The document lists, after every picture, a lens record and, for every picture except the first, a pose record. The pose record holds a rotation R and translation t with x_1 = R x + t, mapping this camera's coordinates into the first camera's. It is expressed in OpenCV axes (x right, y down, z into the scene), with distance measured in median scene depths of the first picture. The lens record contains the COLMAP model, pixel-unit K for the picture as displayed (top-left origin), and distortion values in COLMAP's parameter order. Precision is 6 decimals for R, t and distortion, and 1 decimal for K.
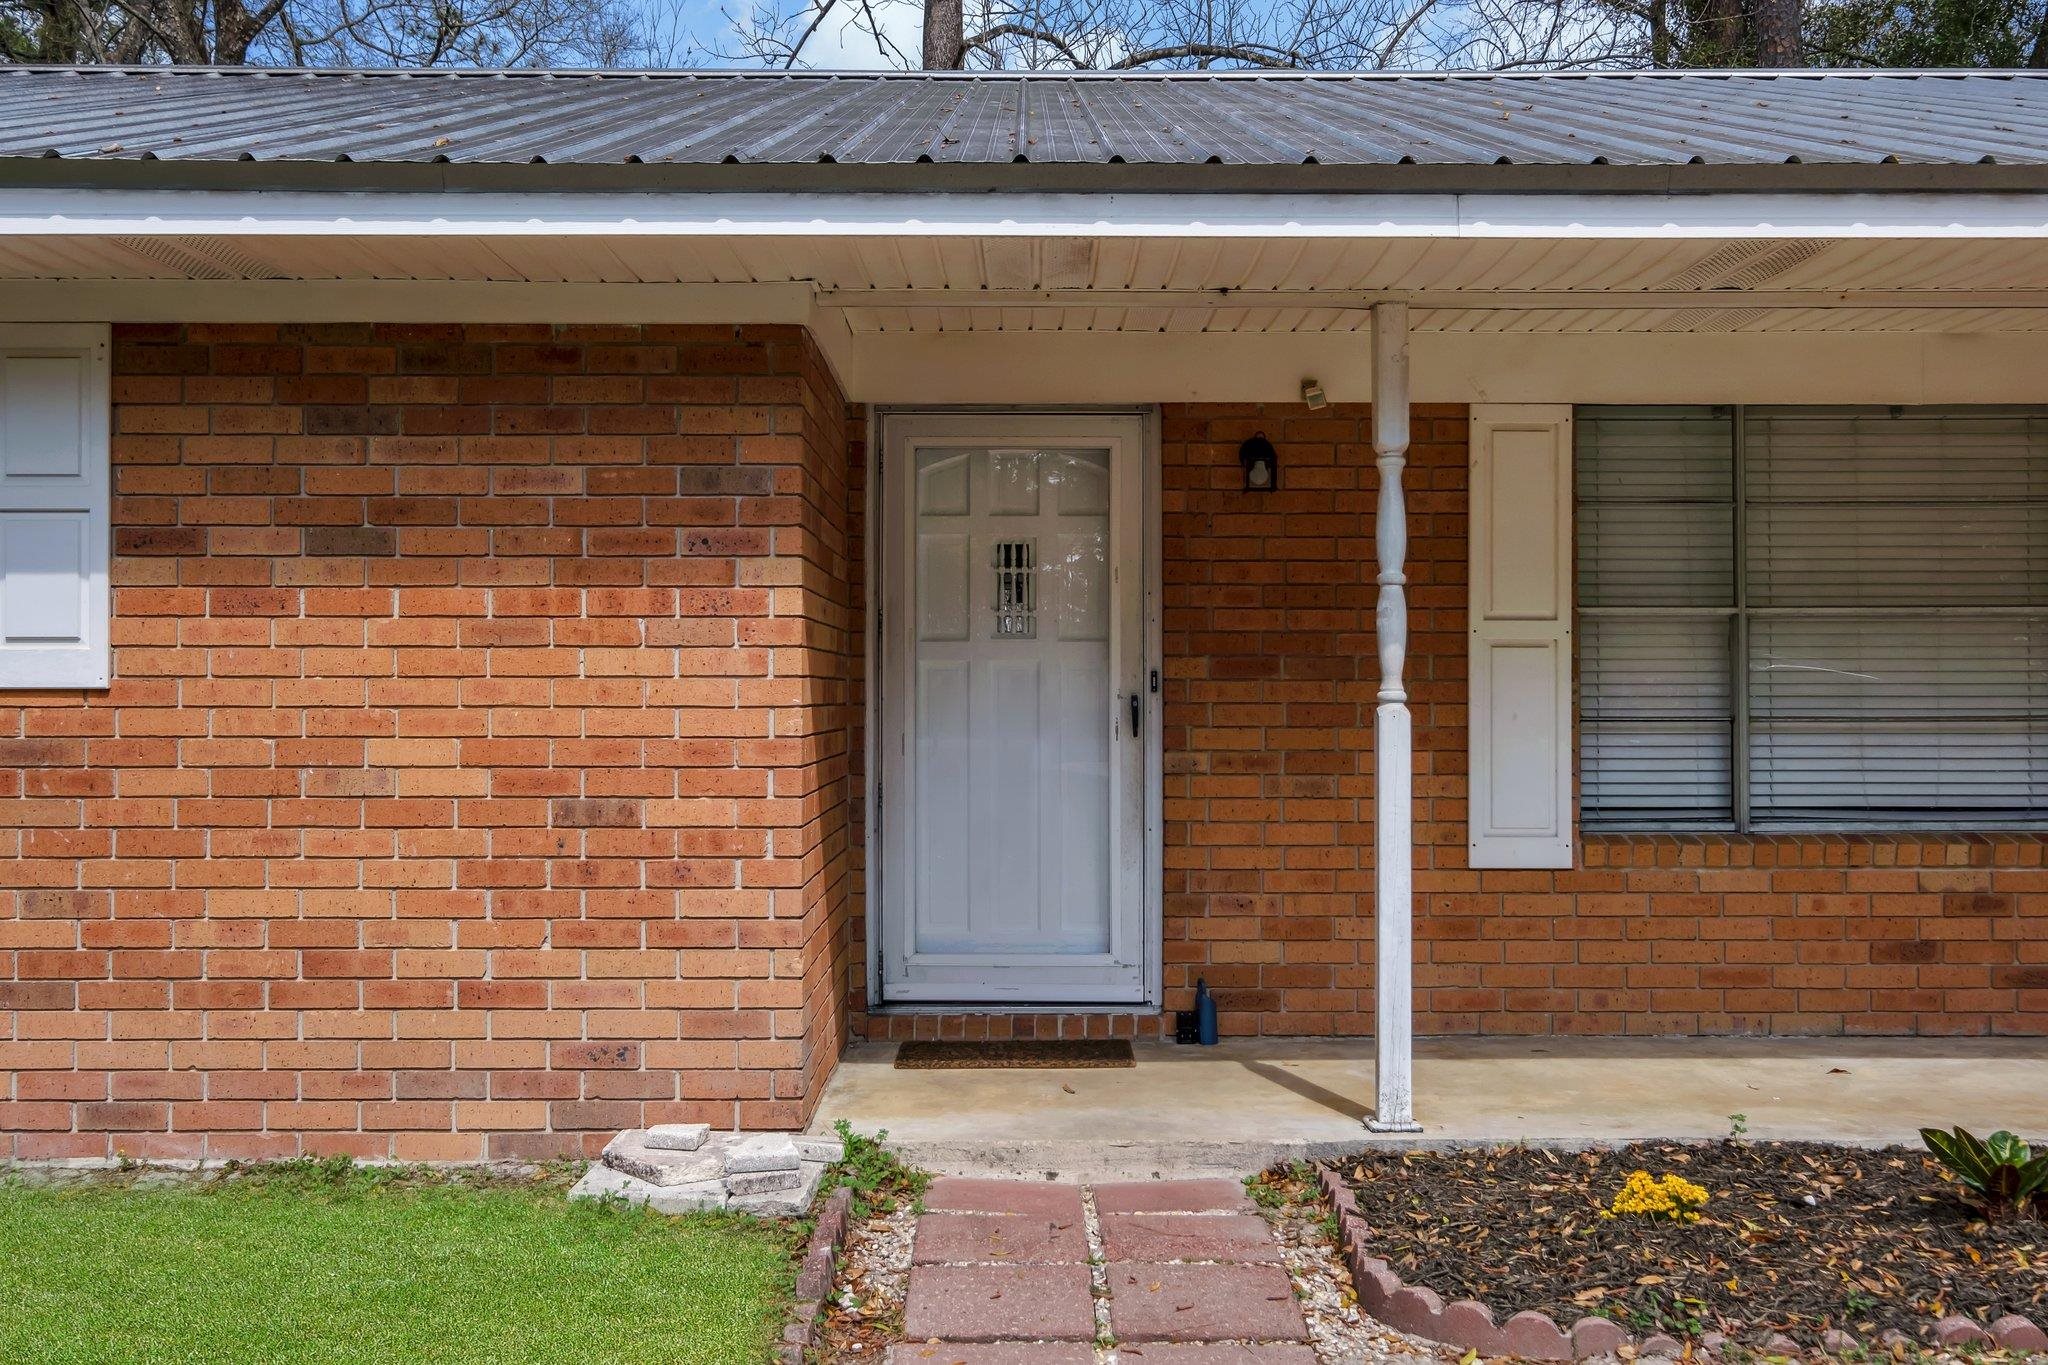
lens RADIAL K [[2124.0, 0, 1024.0], [0, 2124.0, 682.5], [0, 0, 1]] dist [0.004479, 0.005273]
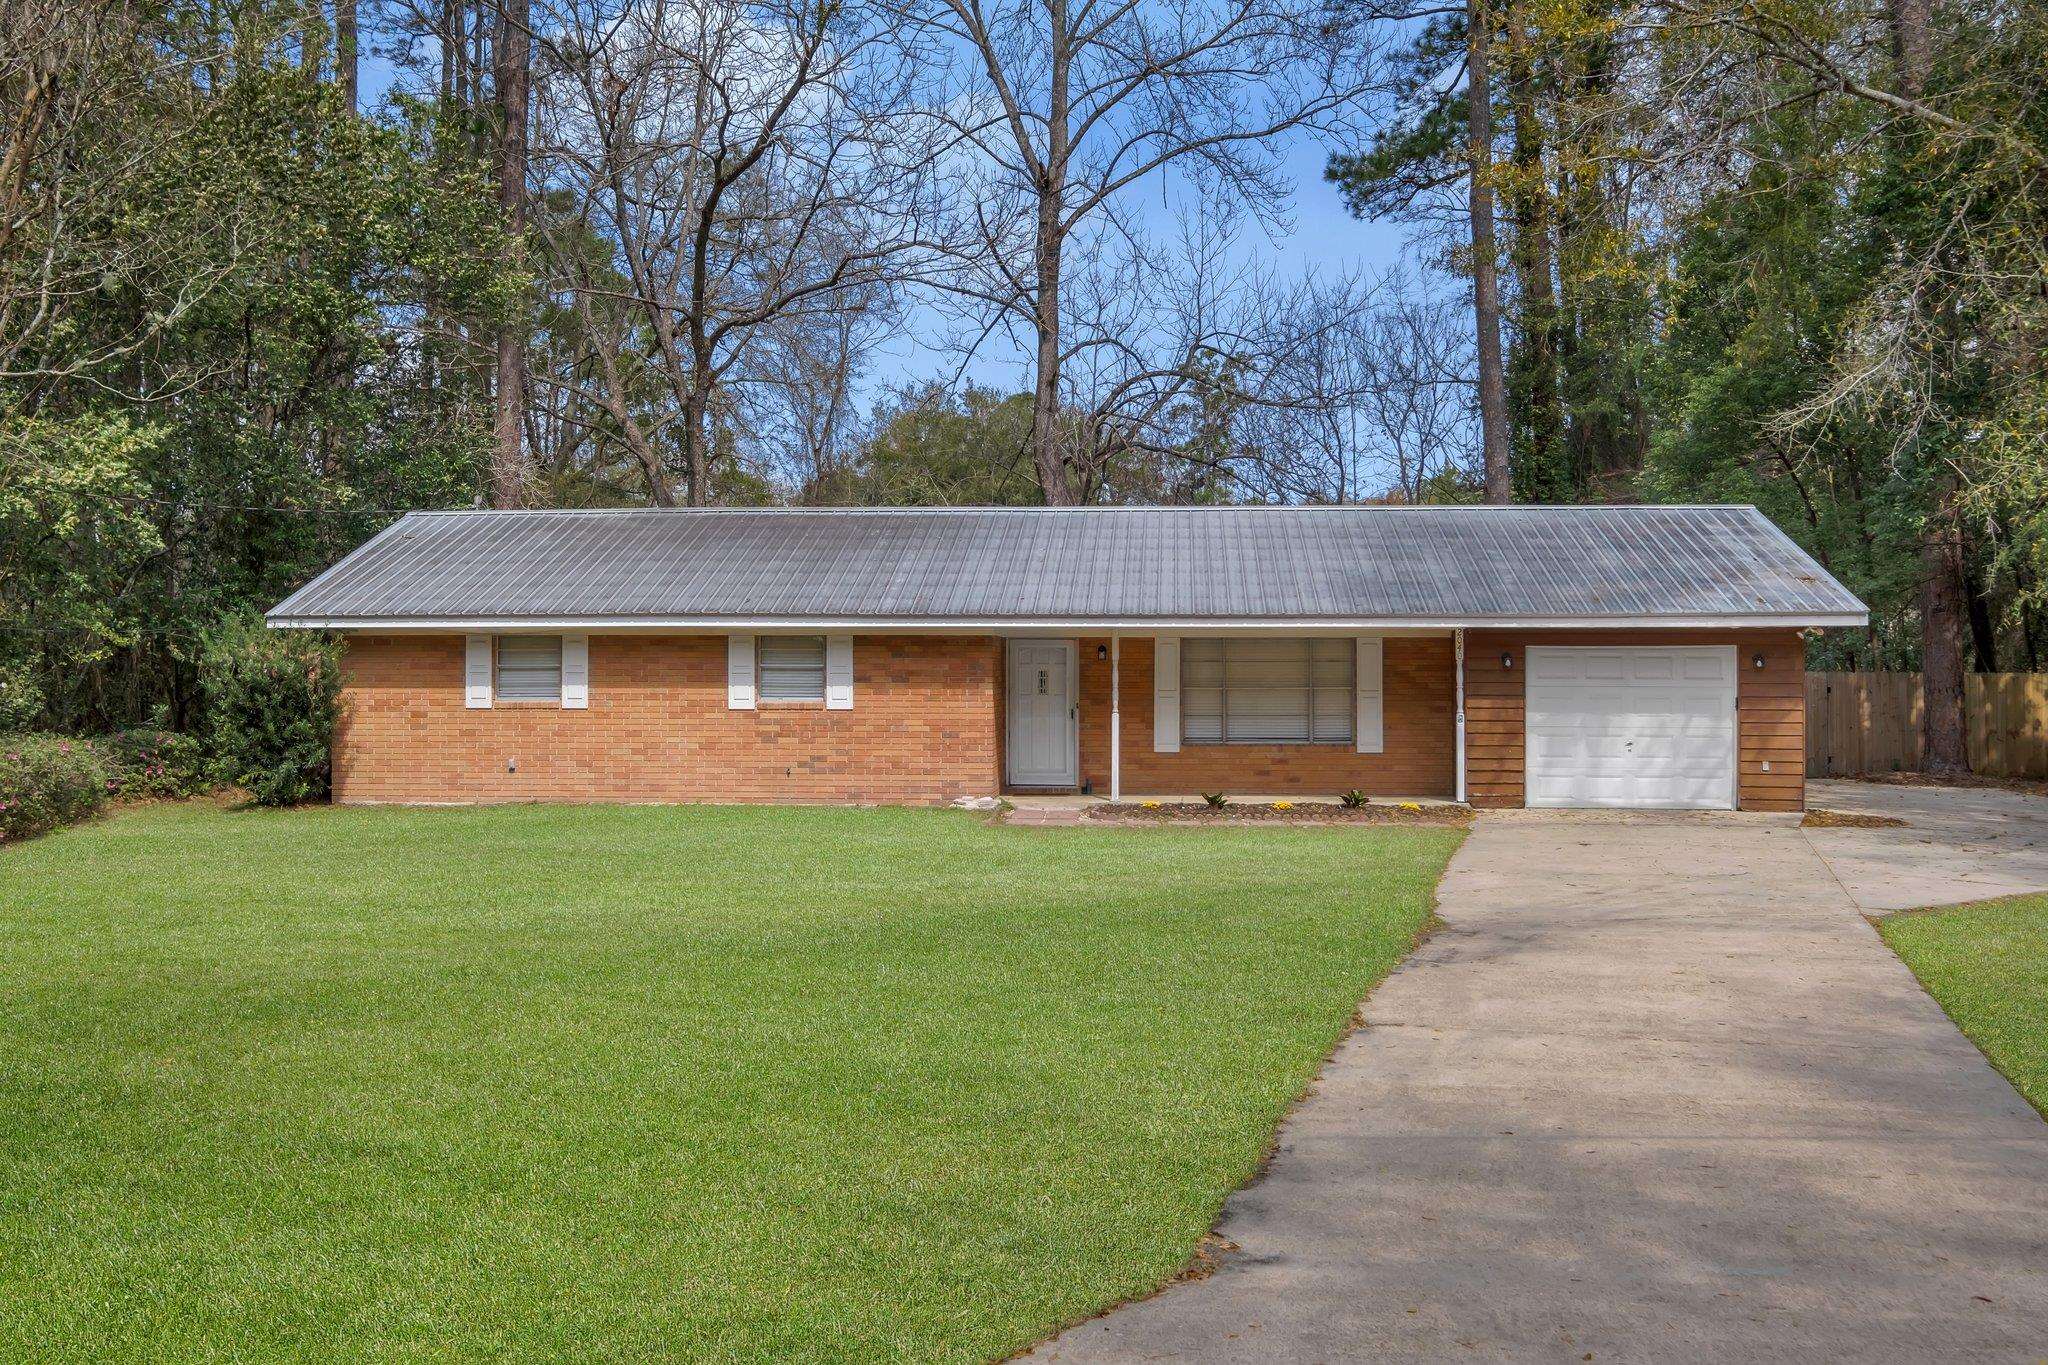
lens RADIAL K [[2124.0, 0, 1024.0], [0, 2124.0, 682.5], [0, 0, 1]] dist [0.004479, 0.005273]
pose [[0.997659, 0.001282, -0.068377, 0.301065], [-0.000701, 0.999963, 0.008515, -0.100970], [0.068385, -0.008447, 0.997623, -3.861934]]
